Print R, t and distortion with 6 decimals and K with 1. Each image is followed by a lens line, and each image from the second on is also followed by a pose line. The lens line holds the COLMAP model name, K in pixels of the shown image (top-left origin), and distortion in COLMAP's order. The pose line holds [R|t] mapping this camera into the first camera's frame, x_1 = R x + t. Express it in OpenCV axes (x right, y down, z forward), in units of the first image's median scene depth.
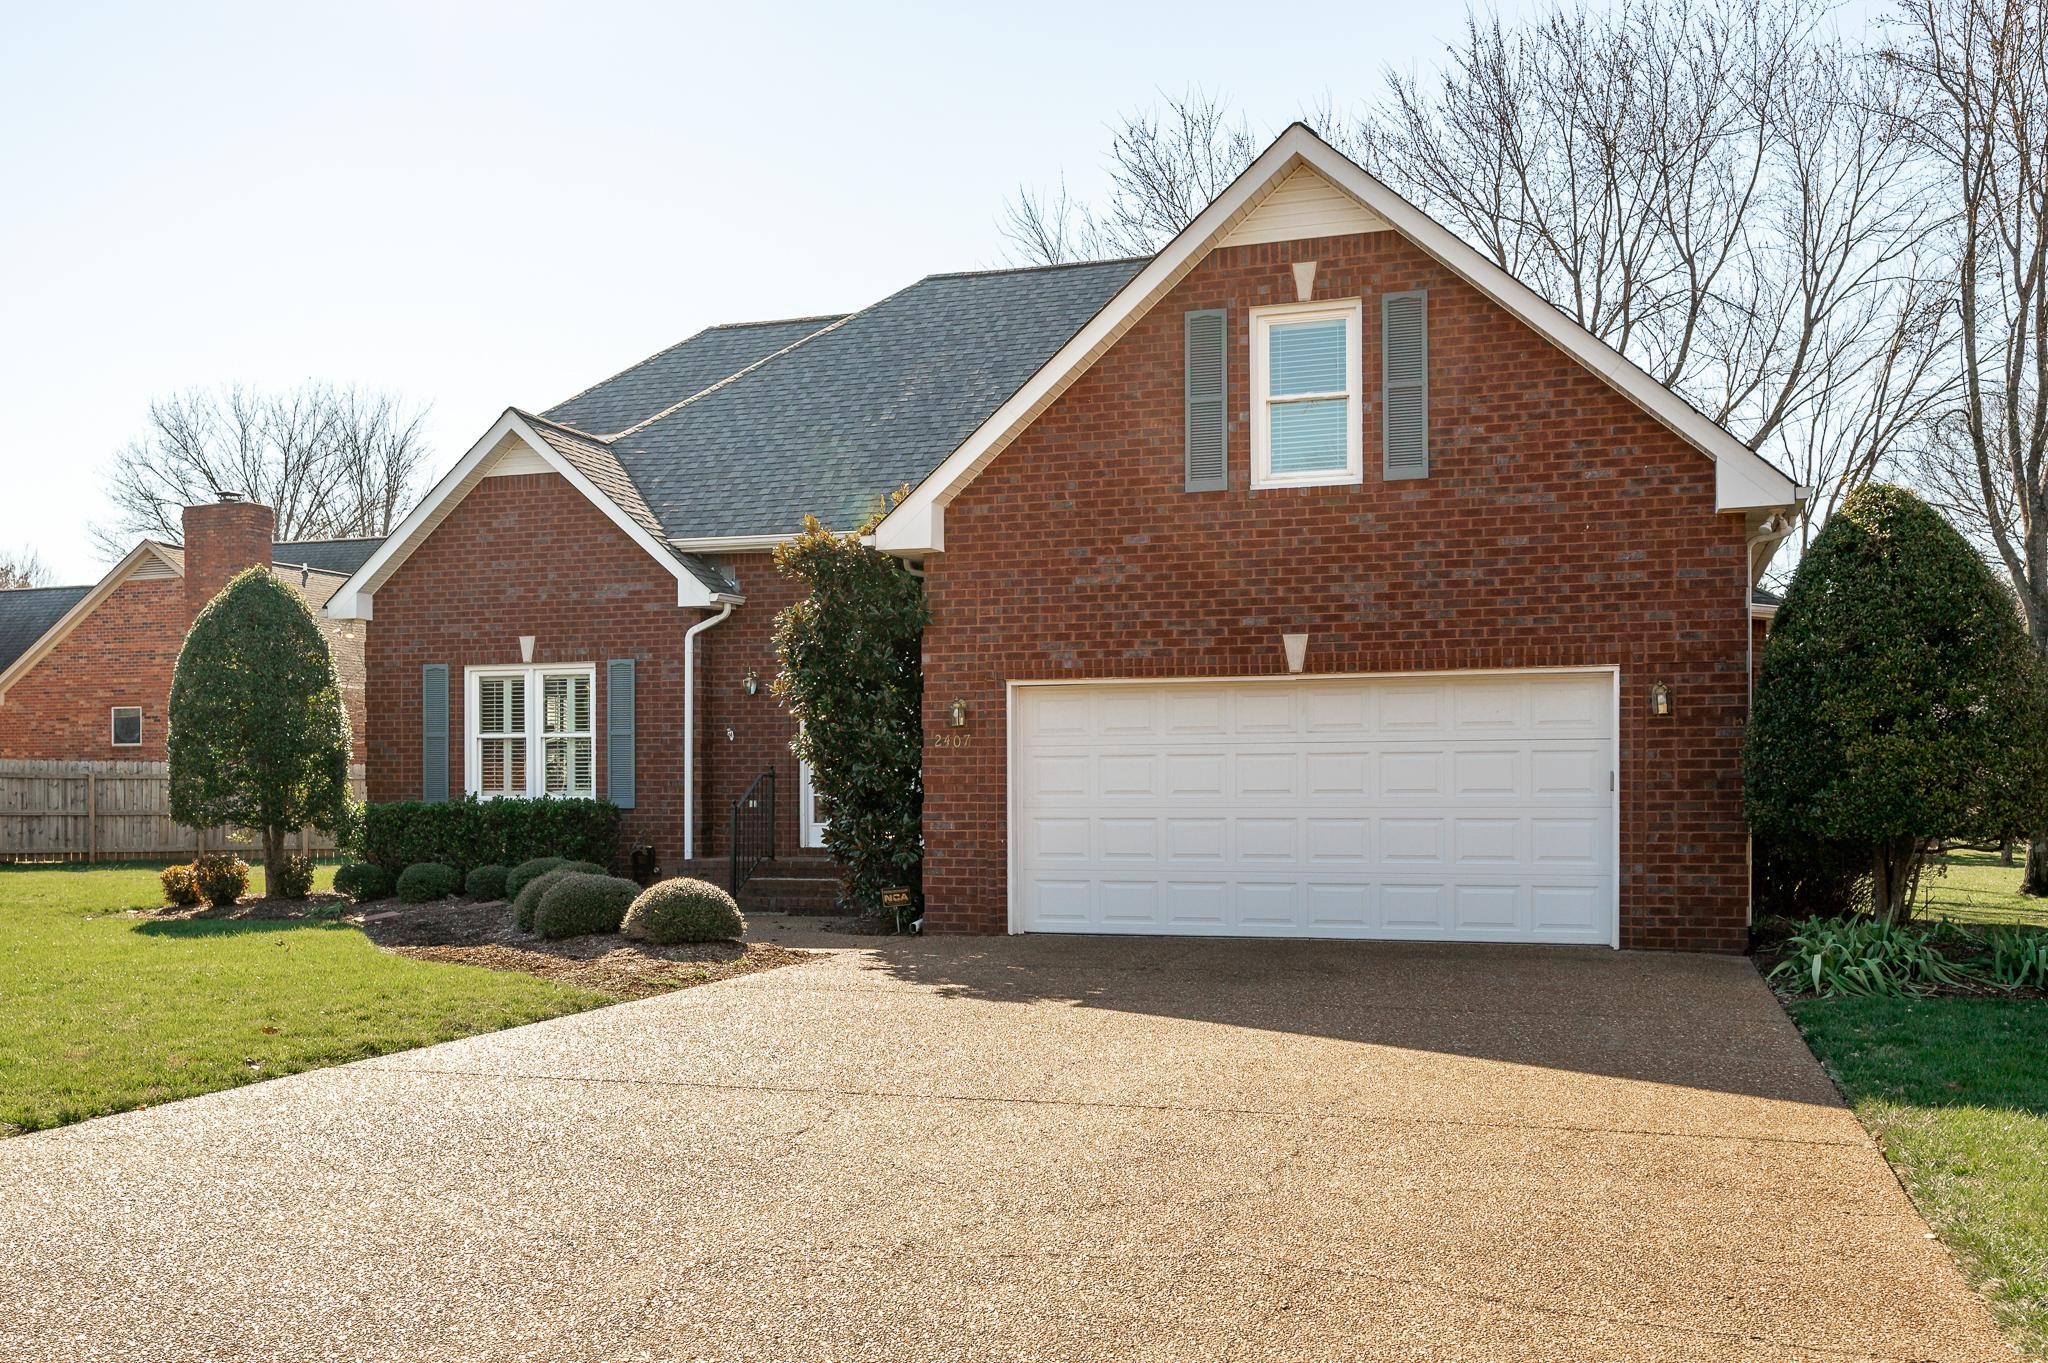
lens RADIAL K [[1511.2, 0, 1027.0], [0, 1511.2, 800.5], [0, 0, 1]] dist [-0.001834, 0.000103]
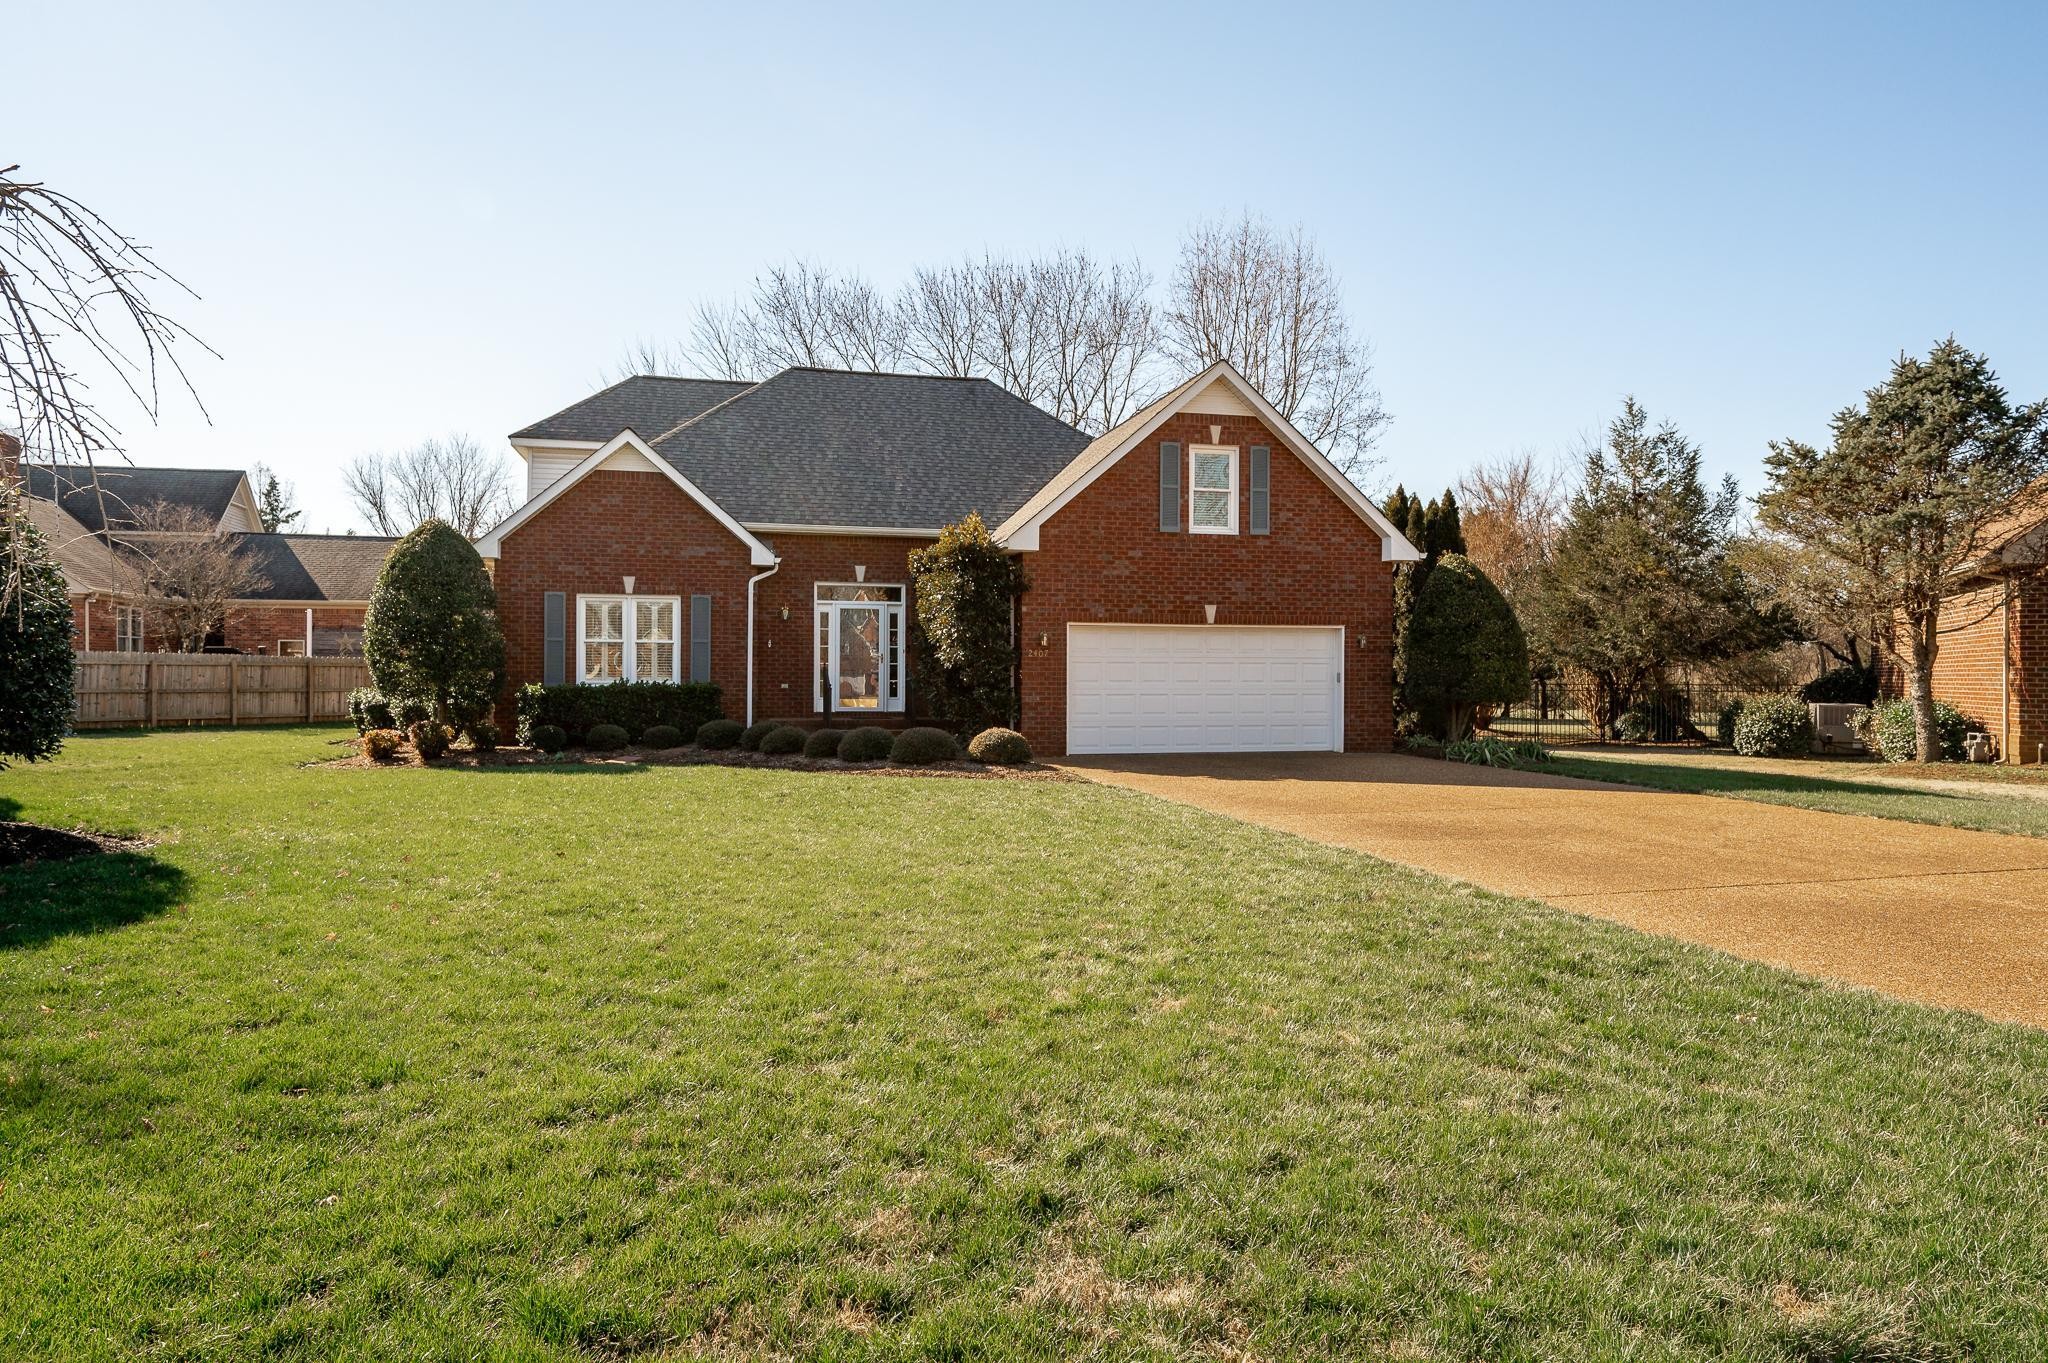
lens RADIAL K [[960.0, 0, 915.3], [0, 960.0, 683.7], [0, 0, 1]] dist [-0.000962, 0.000096]
pose [[0.901840, 0.002927, 0.432061, -0.708015], [-0.003291, 0.999995, 0.000095, -0.001386], [-0.432058, -0.001507, 0.901845, -0.007834]]
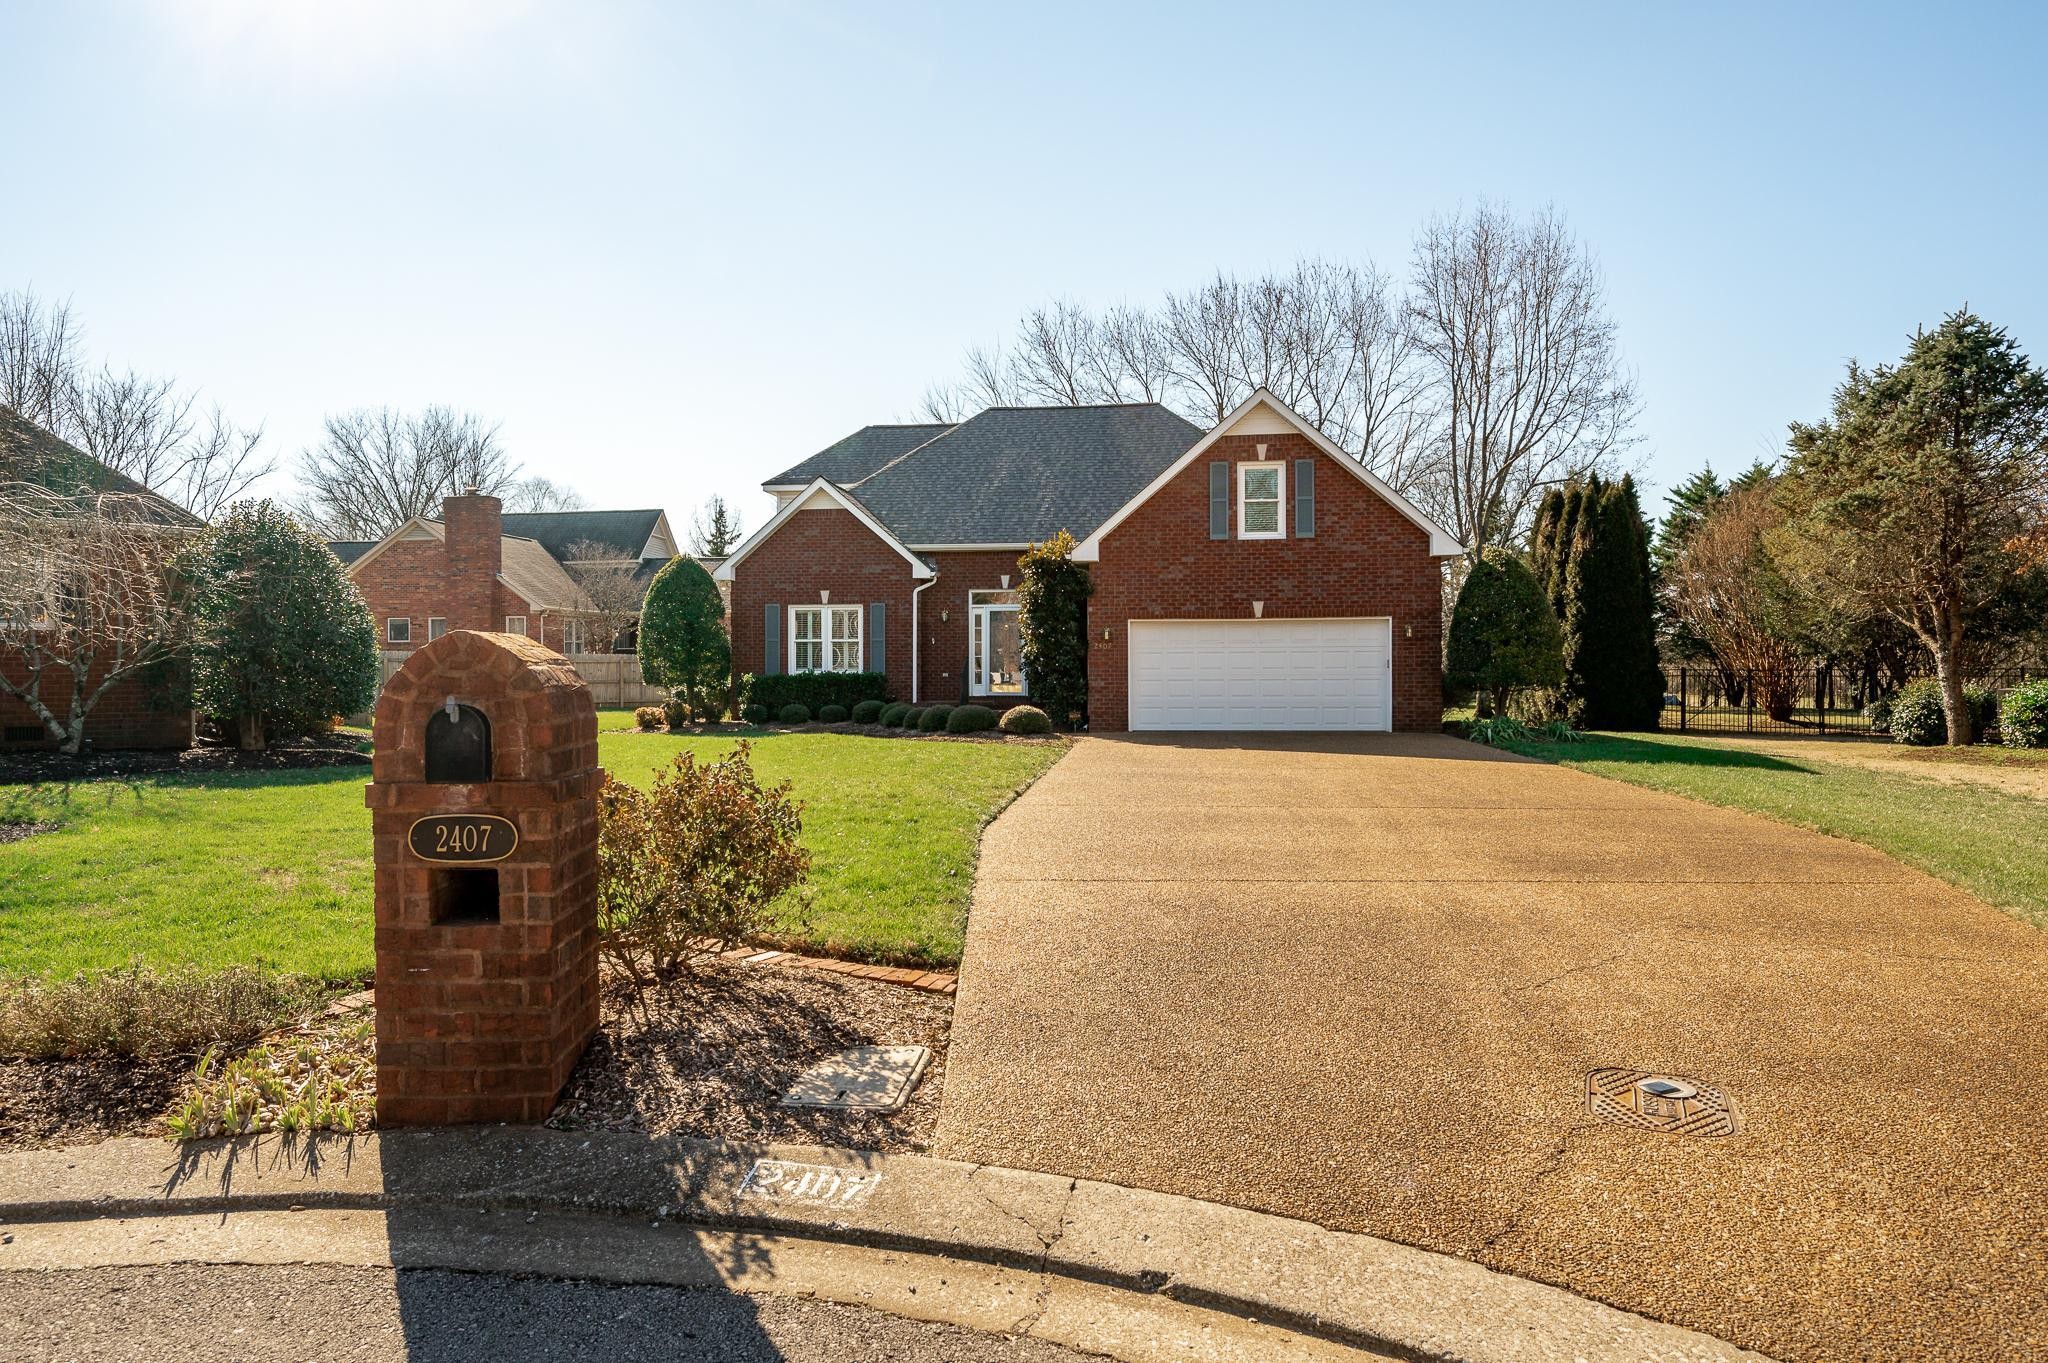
lens RADIAL K [[917.5, 0, 1019.2], [0, 917.5, 674.3], [0, 0, 1]] dist [-0.000319, 0.000122]
pose [[0.986456, -0.001486, 0.164019, -0.400422], [0.001784, 0.999997, -0.001665, 0.004894], [-0.164016, 0.001935, 0.986456, -0.330928]]
